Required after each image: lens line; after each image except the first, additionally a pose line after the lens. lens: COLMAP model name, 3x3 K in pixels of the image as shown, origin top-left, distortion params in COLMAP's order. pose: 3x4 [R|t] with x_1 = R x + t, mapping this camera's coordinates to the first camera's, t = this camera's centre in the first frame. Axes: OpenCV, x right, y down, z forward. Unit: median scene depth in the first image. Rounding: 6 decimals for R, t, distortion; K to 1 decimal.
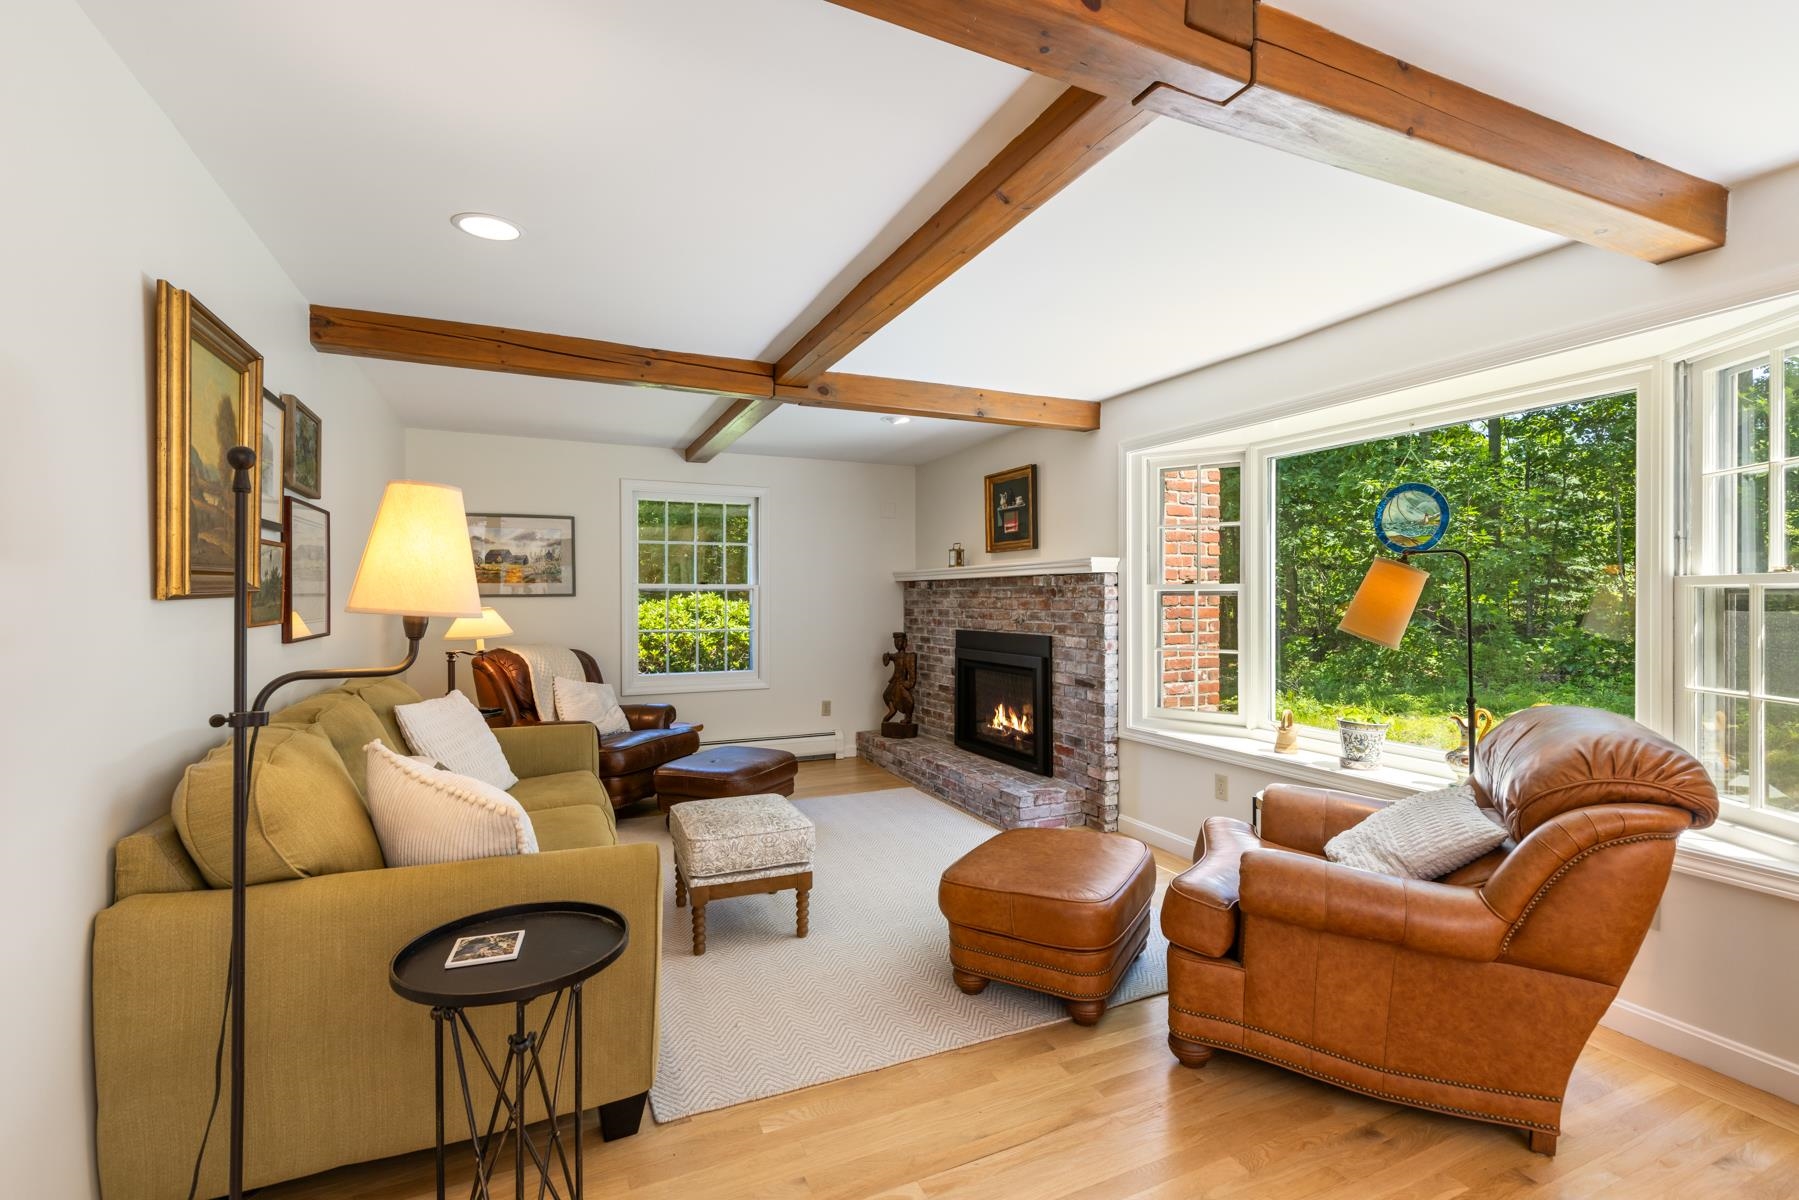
lens RADIAL K [[816.2, 0, 908.7], [0, 816.2, 595.1], [0, 0, 1]] dist [0.008168, -0.001520]
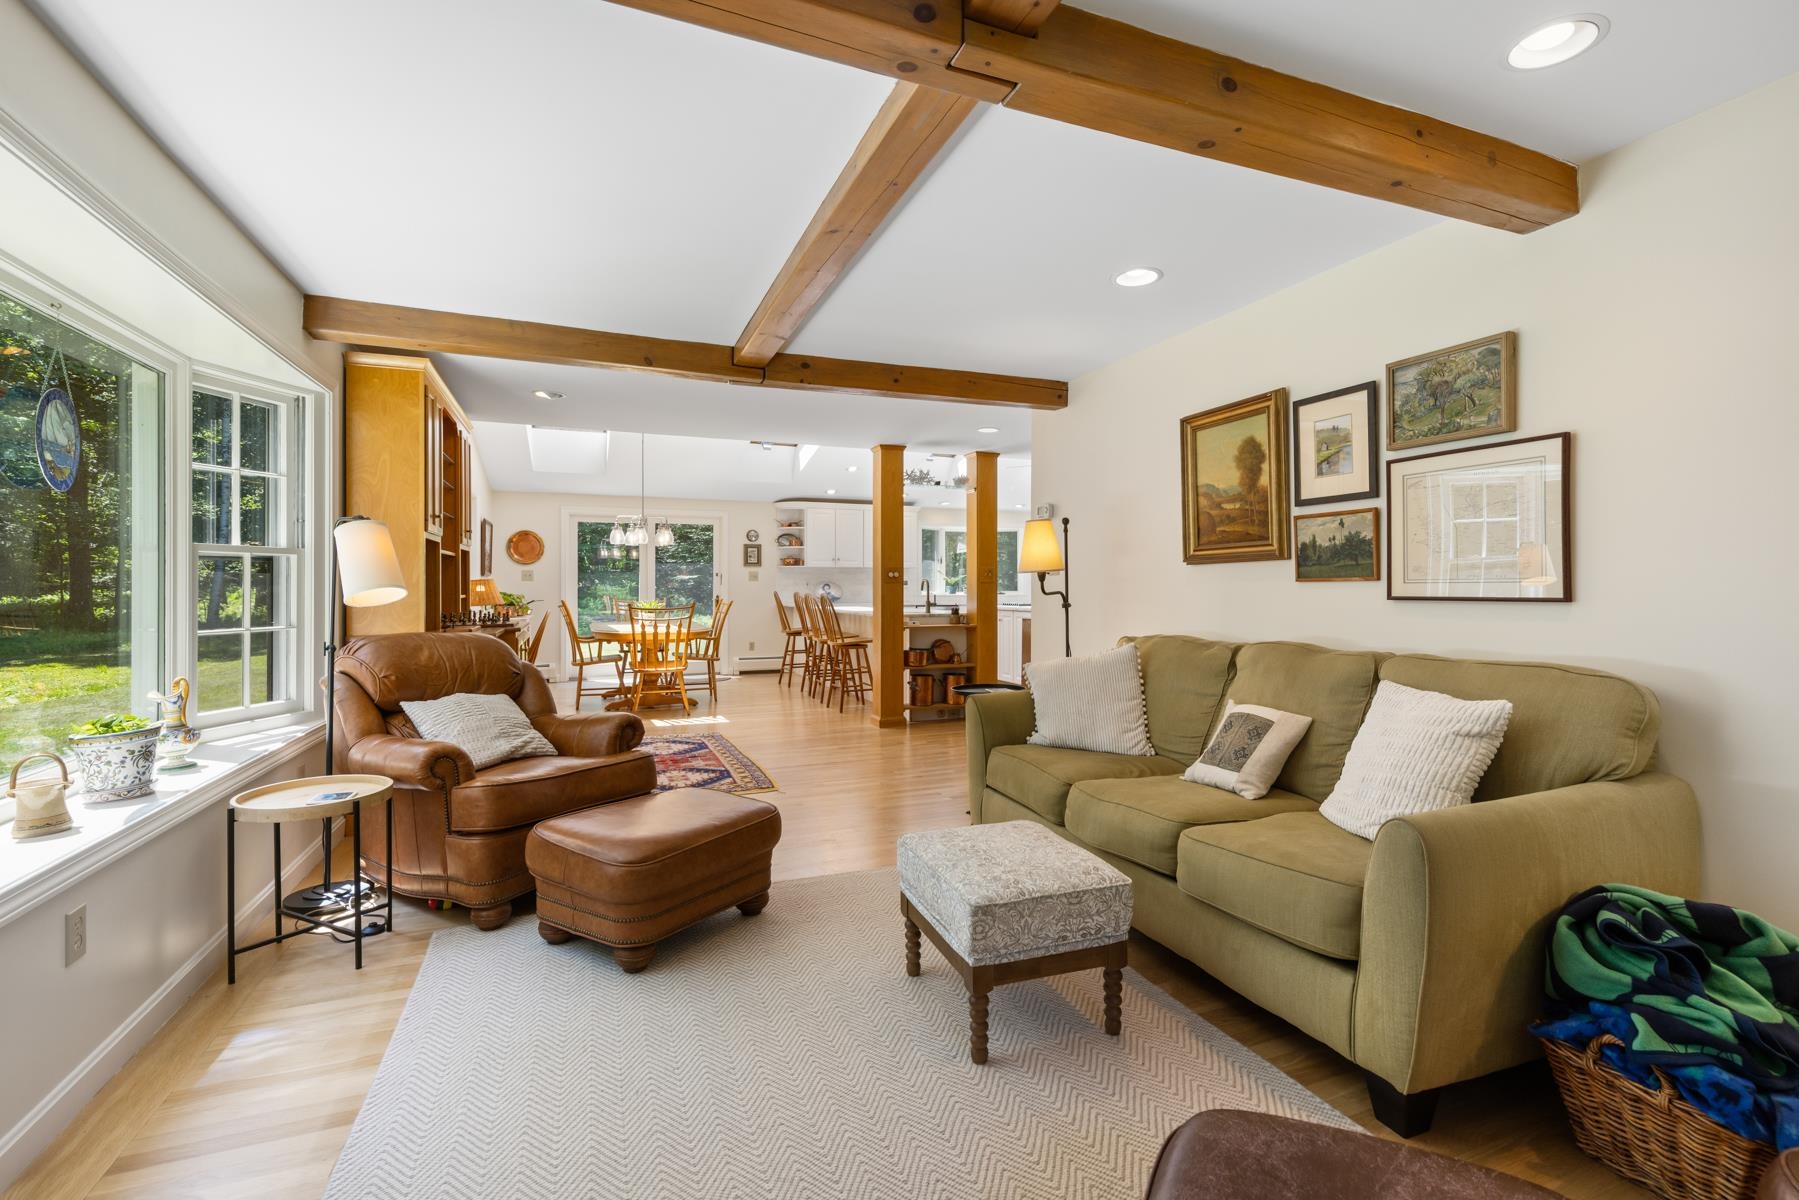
lens RADIAL K [[816.2, 0, 915.3], [0, 816.2, 590.7], [0, 0, 1]] dist [0.008168, -0.001520]
pose [[-0.999165, 0.001090, 0.040836, -0.100336], [0.001287, 0.999988, 0.004791, 0.023016], [-0.040830, 0.004839, -0.999154, 1.157371]]
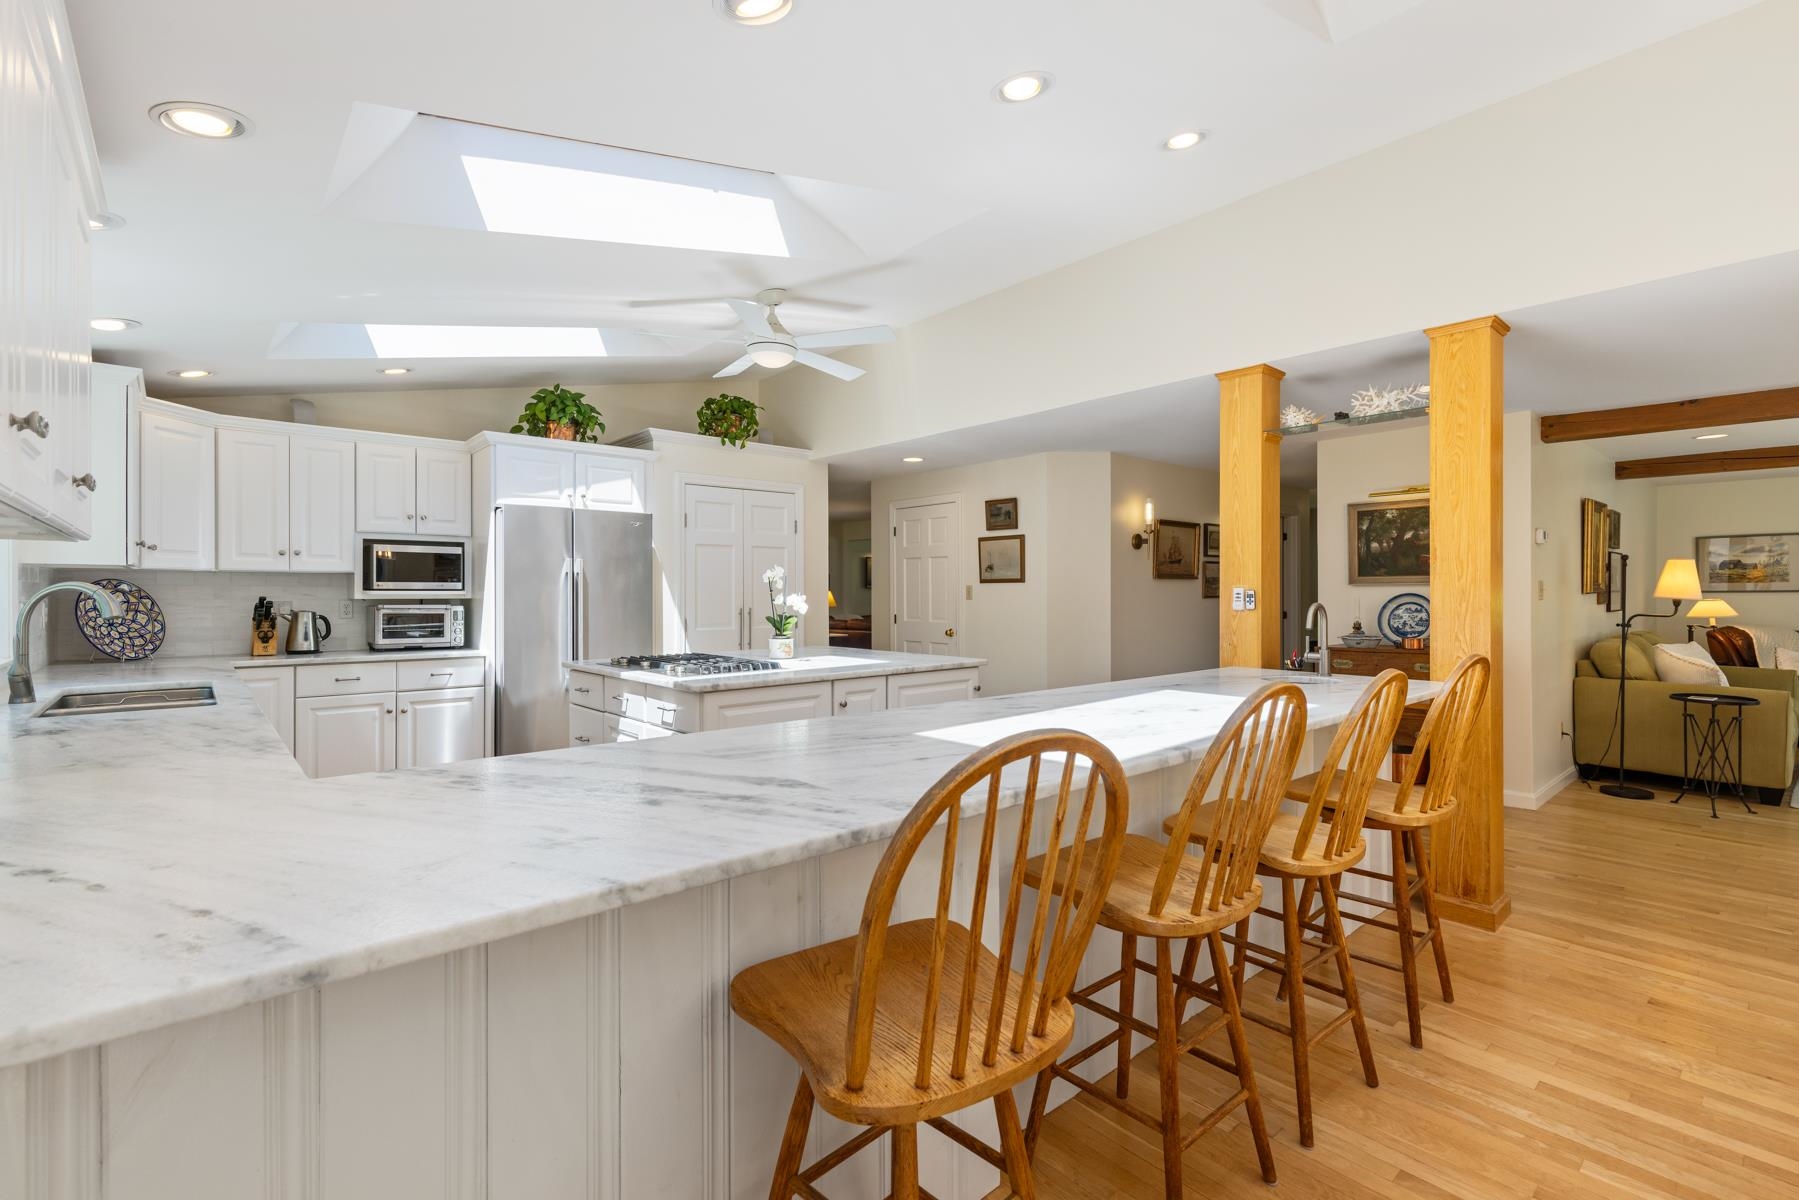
lens RADIAL K [[816.2, 0, 923.0], [0, 816.2, 595.7], [0, 0, 1]] dist [0.008168, -0.001520]
pose [[0.302842, 0.005909, -0.953022, 0.522029], [0.002067, 0.999974, 0.006857, -0.005443], [0.953038, -0.004046, 0.302822, -0.928054]]
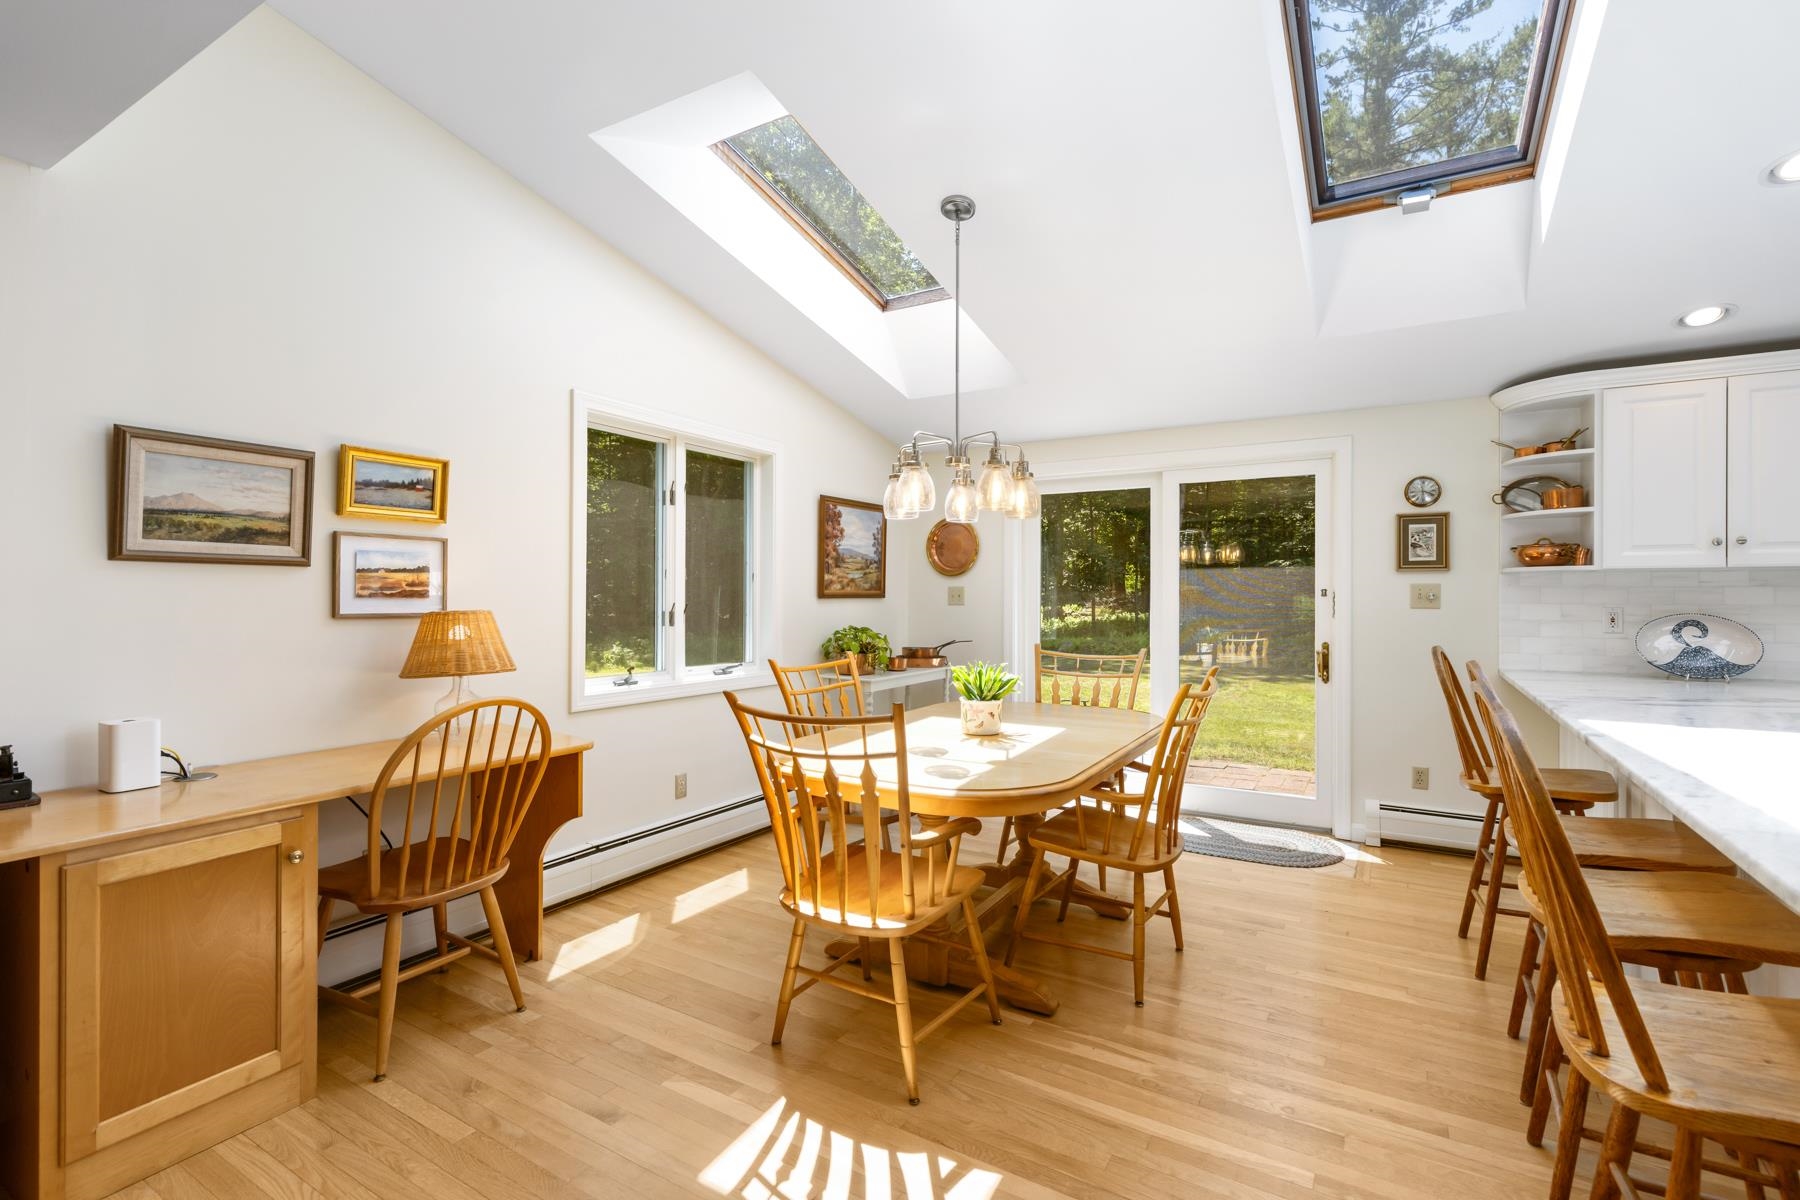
lens RADIAL K [[816.7, 0, 911.3], [0, 816.7, 595.4], [0, 0, 1]] dist [0.008168, -0.001520]
pose [[-0.573935, 0.002263, 0.818898, 0.041016], [-0.005061, 0.999967, -0.006310, -0.000059], [-0.818885, -0.007766, -0.573905, -0.138414]]
